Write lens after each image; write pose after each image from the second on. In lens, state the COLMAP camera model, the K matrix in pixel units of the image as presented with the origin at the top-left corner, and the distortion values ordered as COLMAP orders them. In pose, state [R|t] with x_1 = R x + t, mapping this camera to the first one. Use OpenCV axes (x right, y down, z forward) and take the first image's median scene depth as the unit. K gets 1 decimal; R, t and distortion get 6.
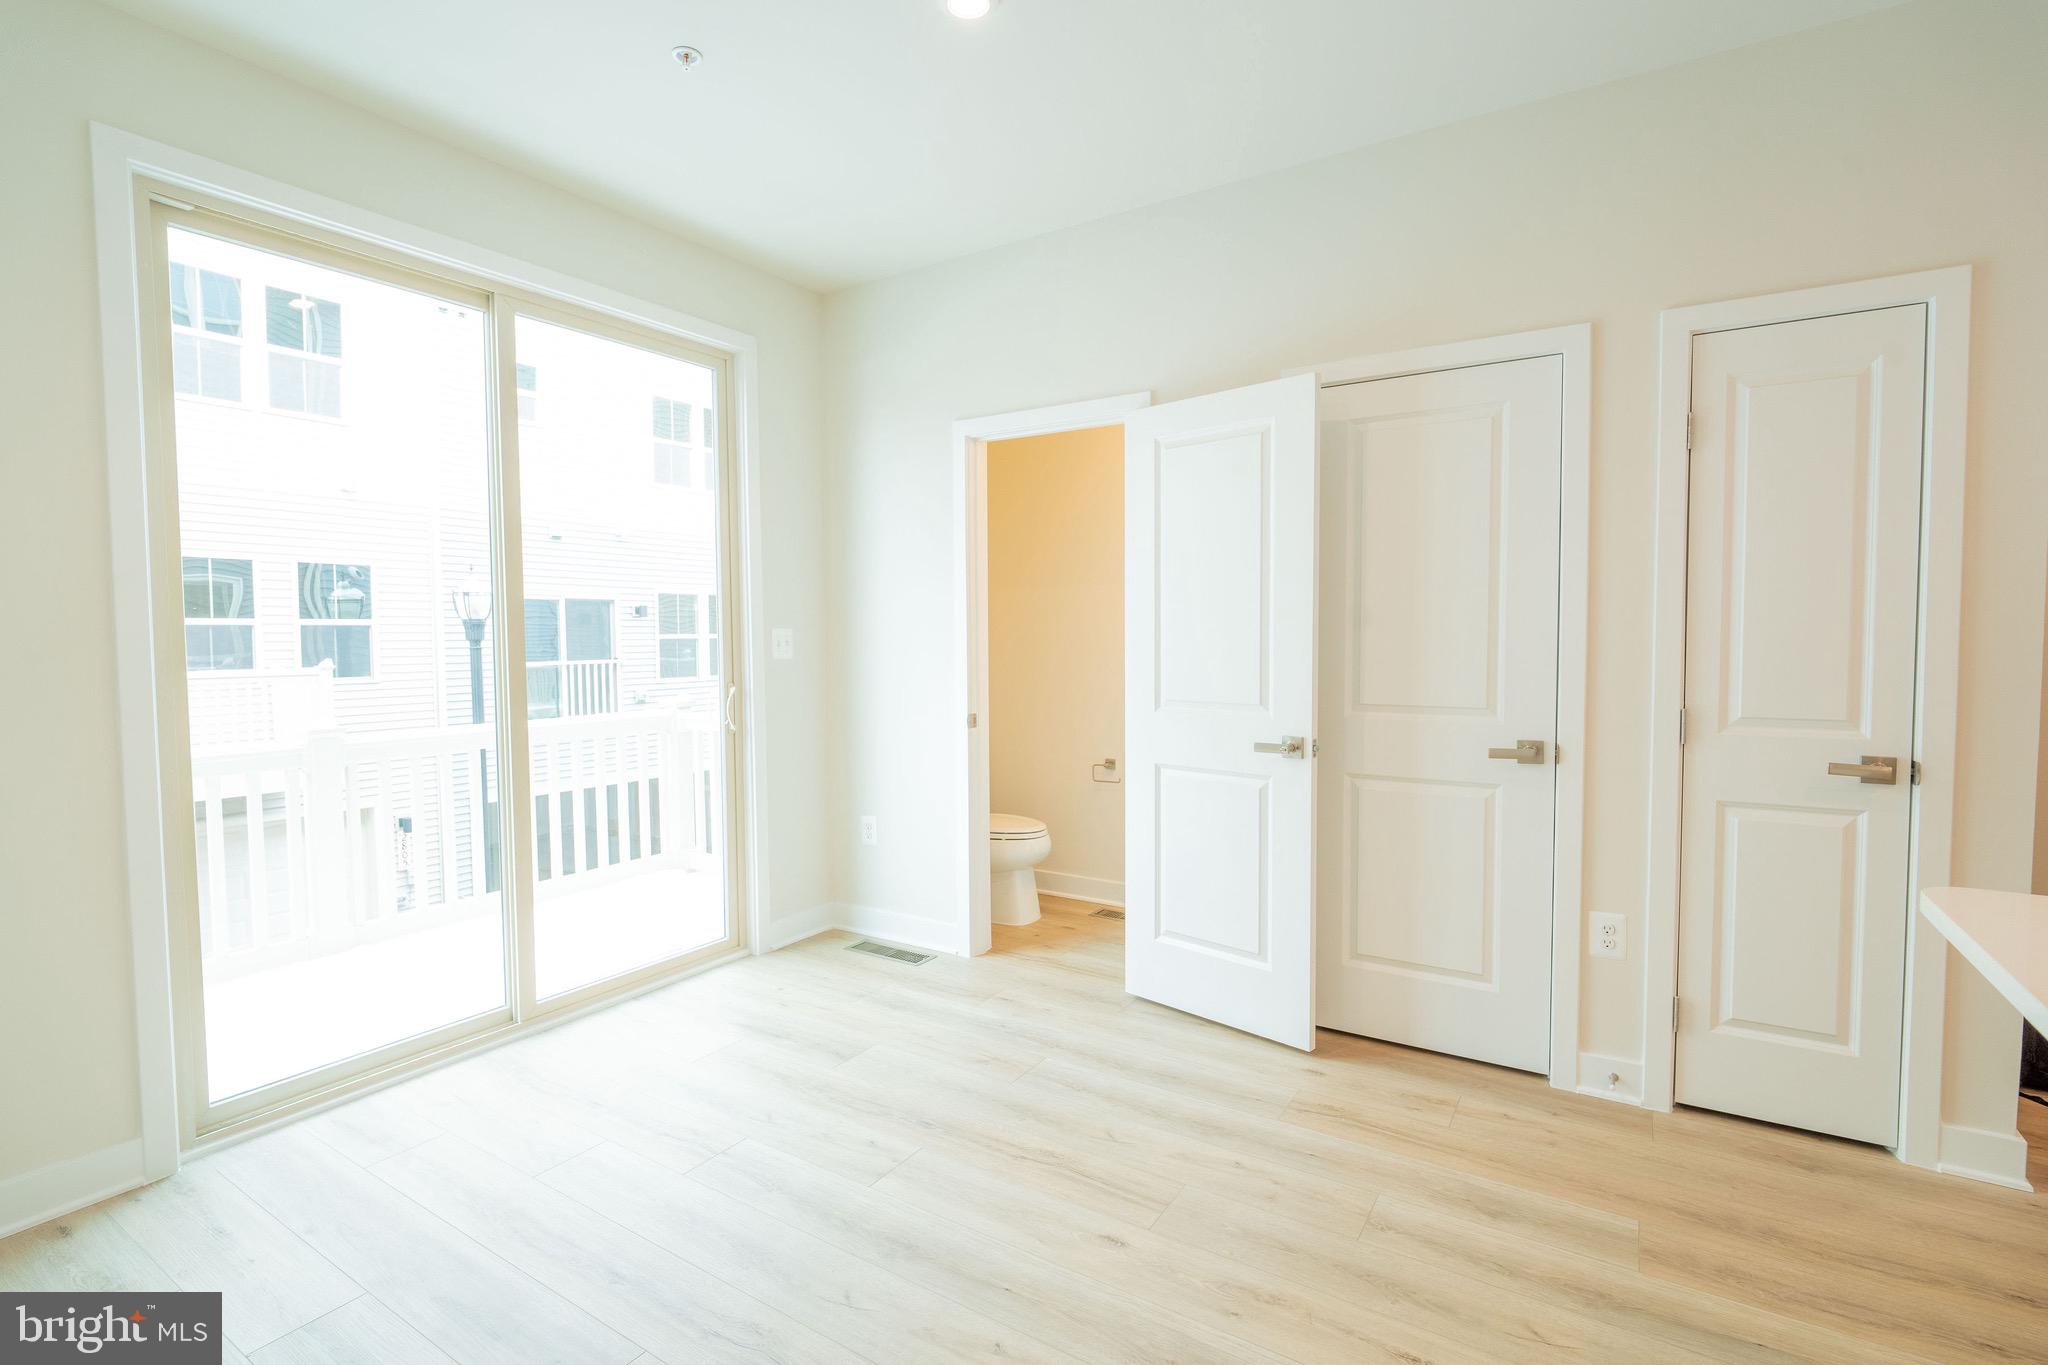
lens RADIAL K [[946.0, 0, 1017.1], [0, 946.0, 675.9], [0, 0, 1]] dist [-0.003149, -0.003480]
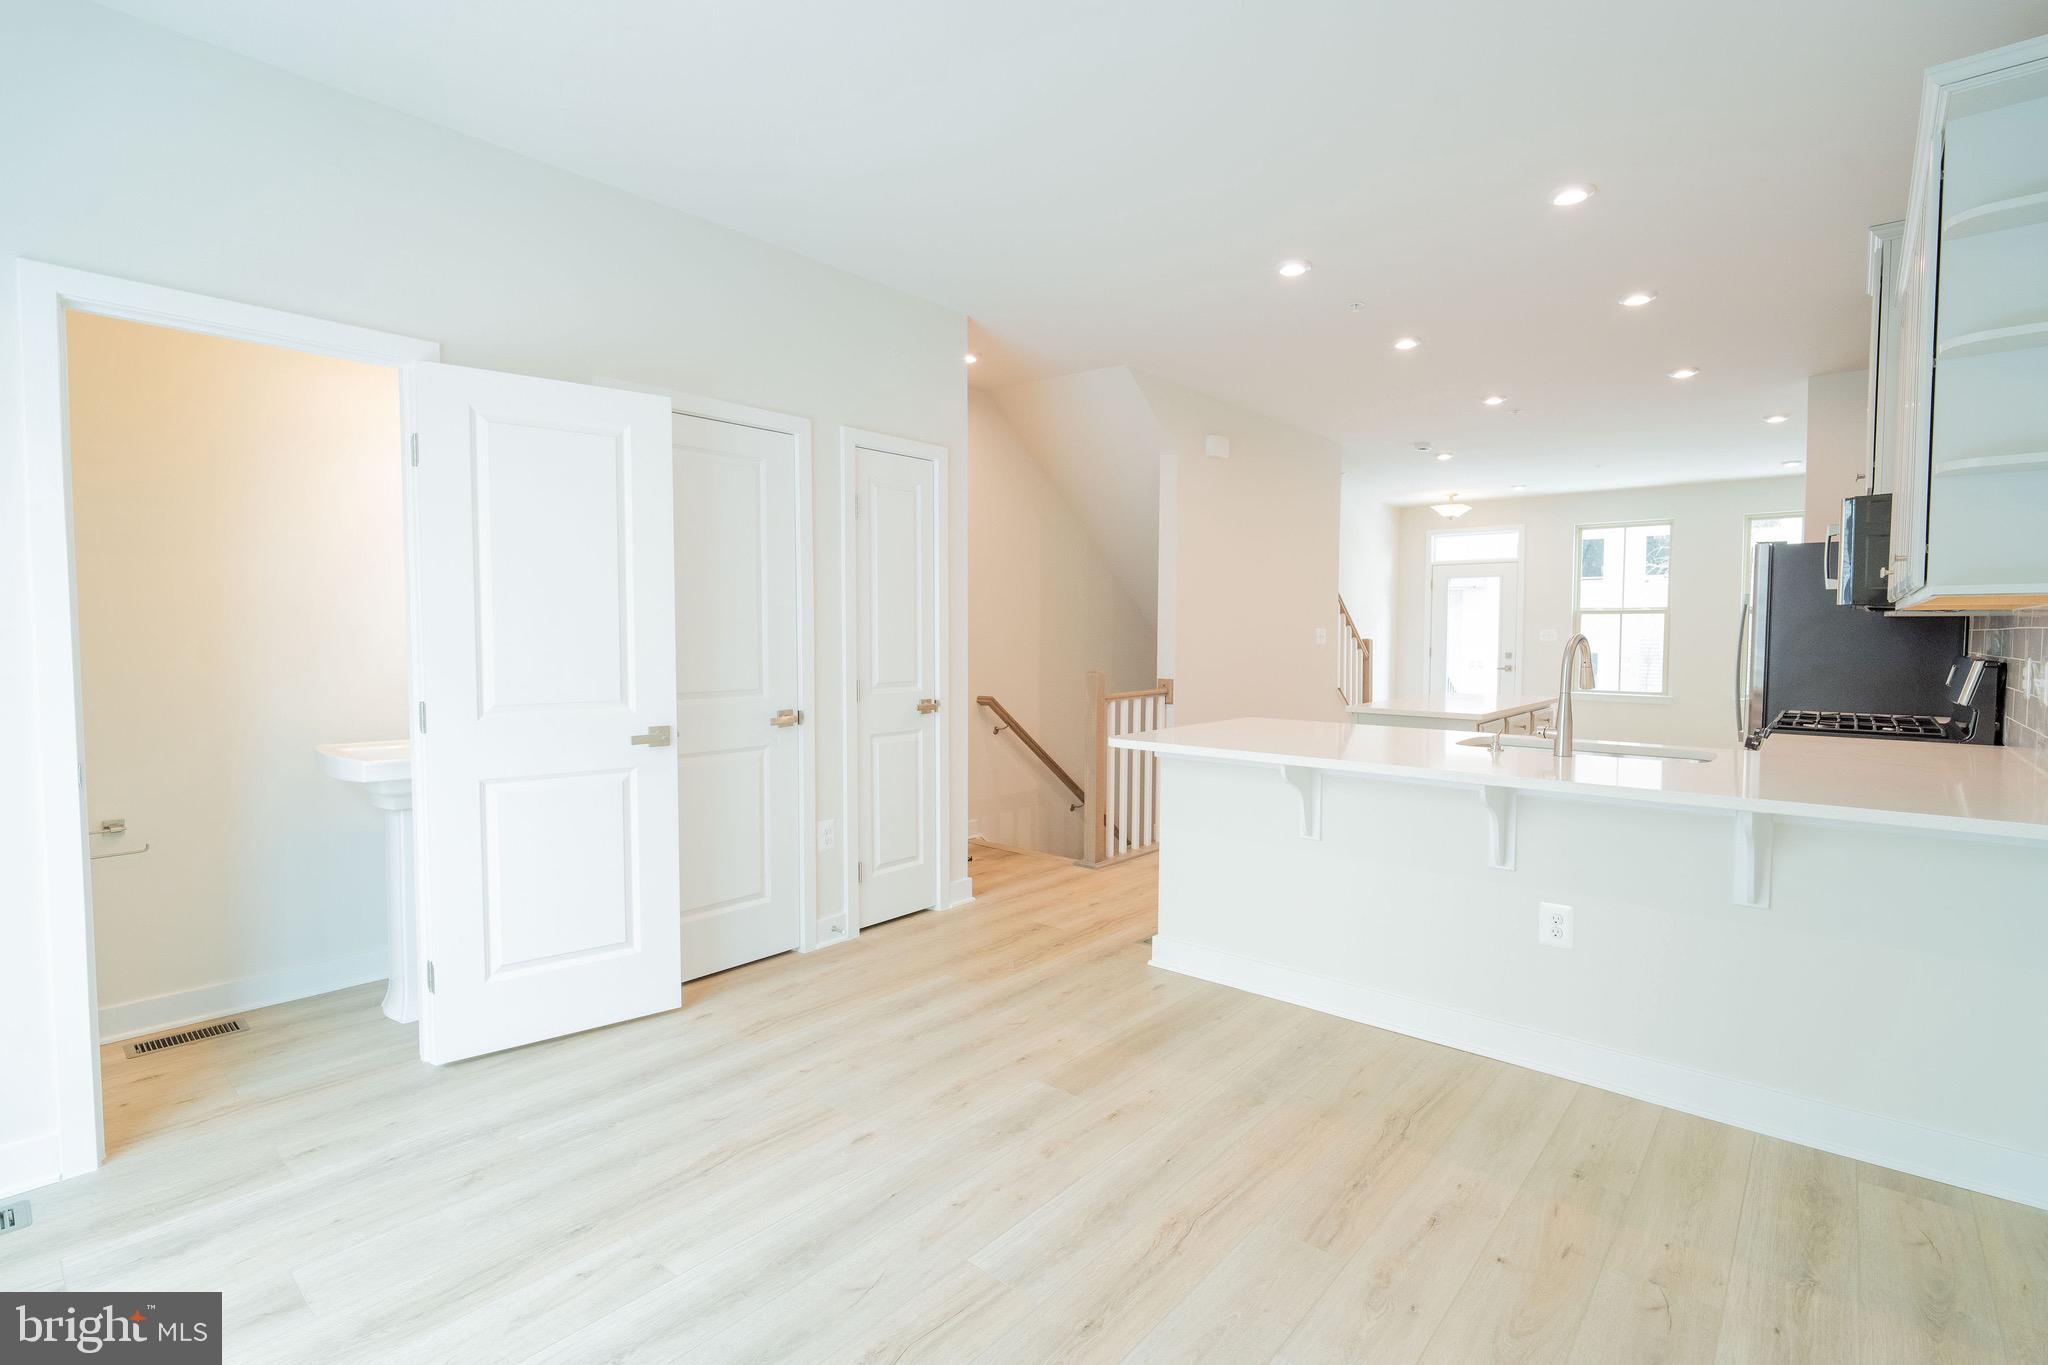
lens RADIAL K [[946.0, 0, 1029.4], [0, 946.0, 680.1], [0, 0, 1]] dist [-0.003149, -0.003480]
pose [[0.141455, -0.046308, 0.988861, -0.787248], [0.043589, 0.998228, 0.040511, -0.016309], [-0.988985, 0.037373, 0.143223, 0.458452]]
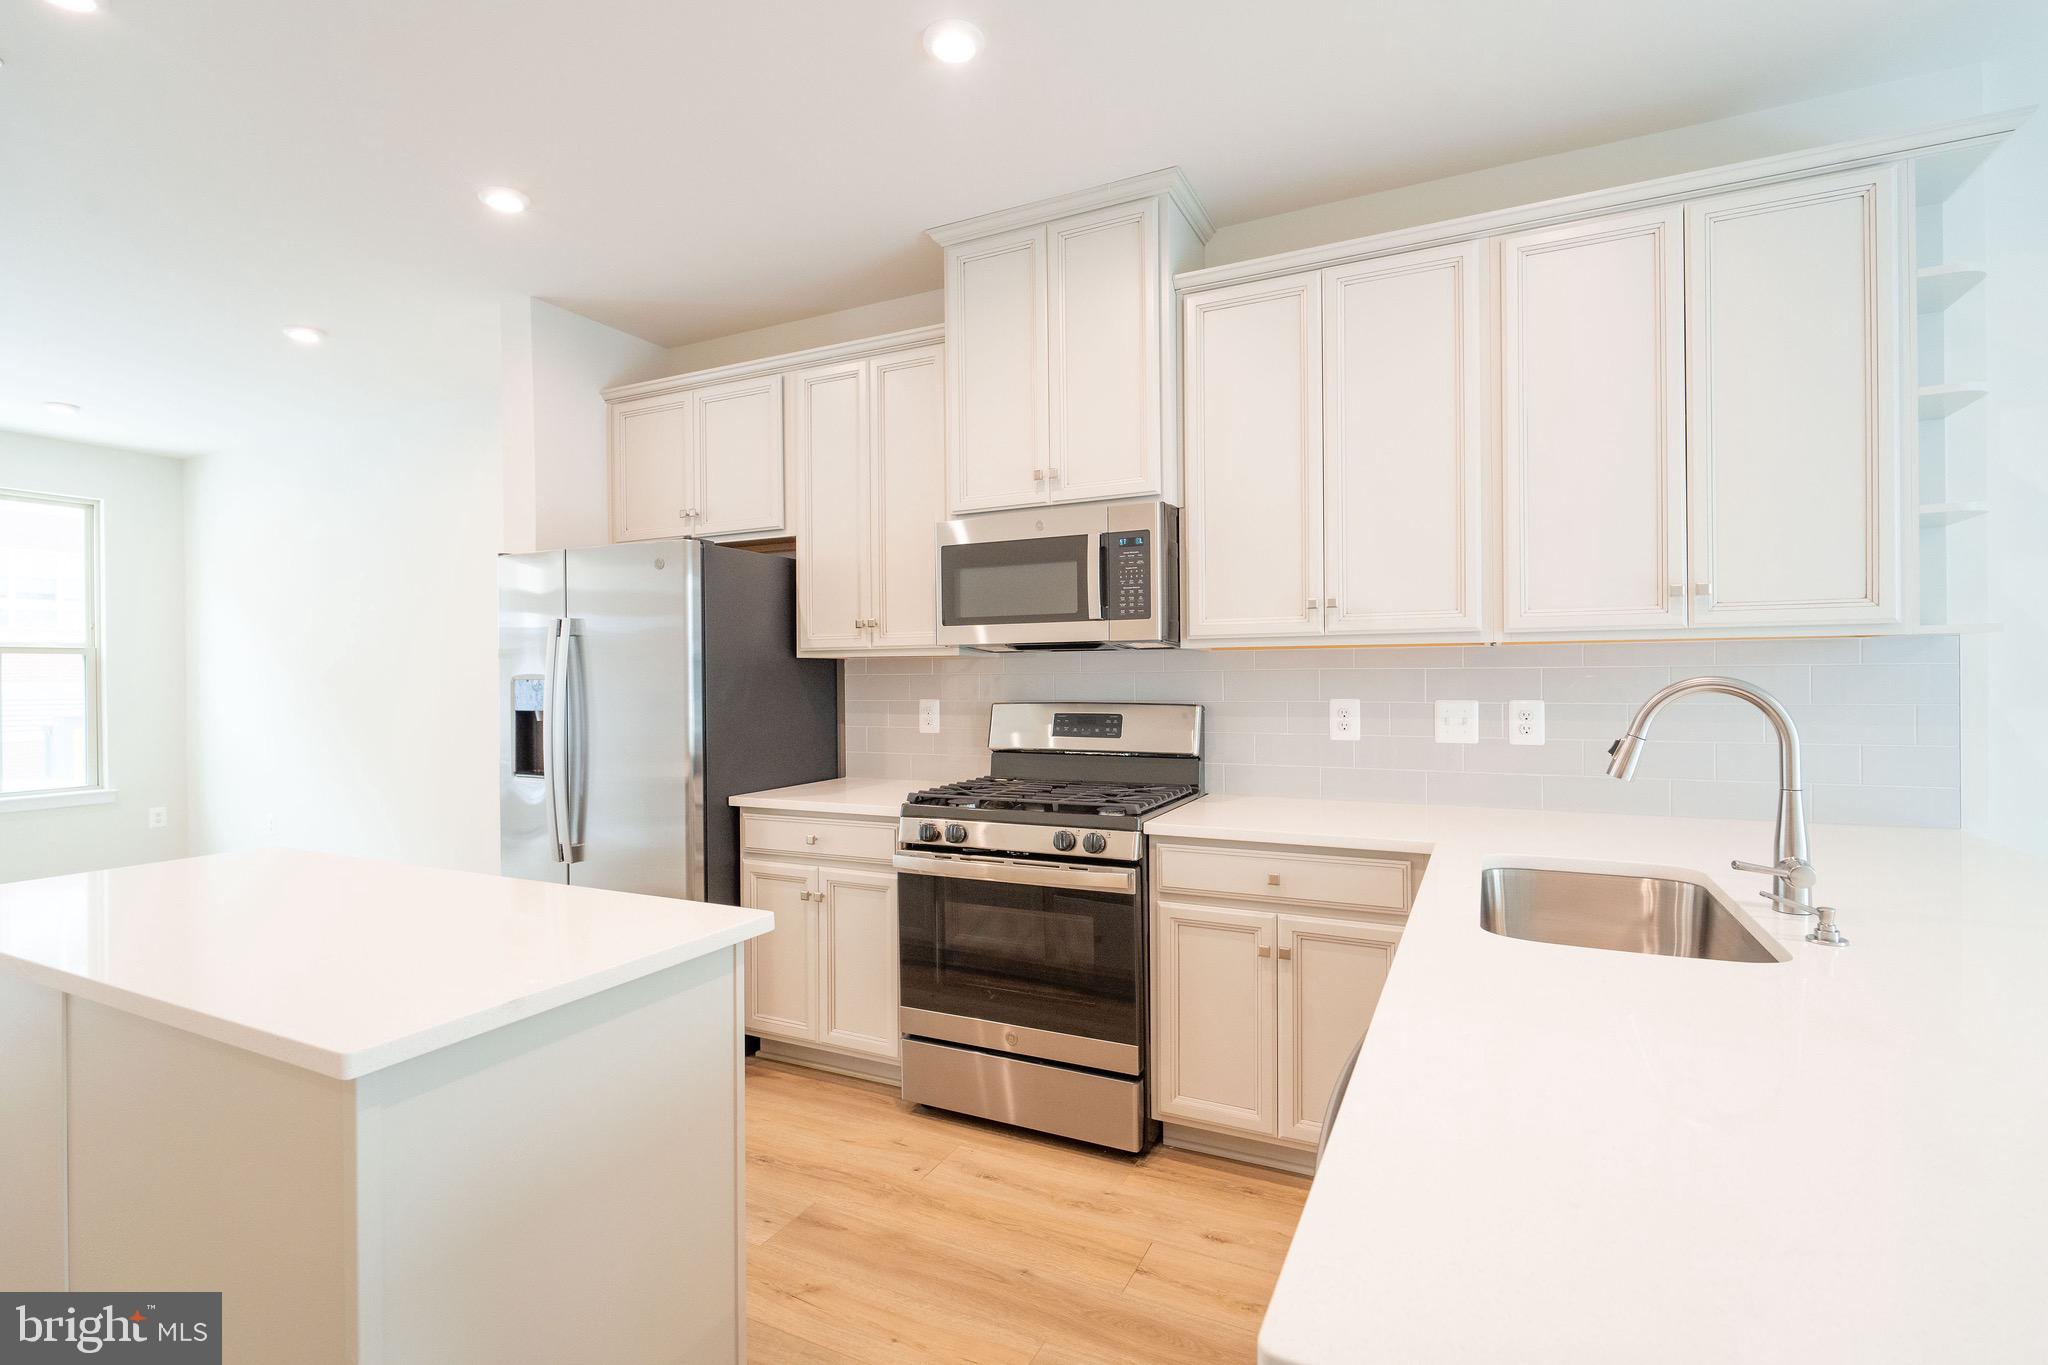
lens RADIAL K [[946.0, 0, 1014.8], [0, 946.0, 678.6], [0, 0, 1]] dist [-0.003149, -0.003480]
pose [[-0.993071, 0.014647, -0.116602, 0.895502], [0.008848, 0.998705, 0.050093, -0.027461], [0.117185, 0.048714, -0.991915, 0.508396]]
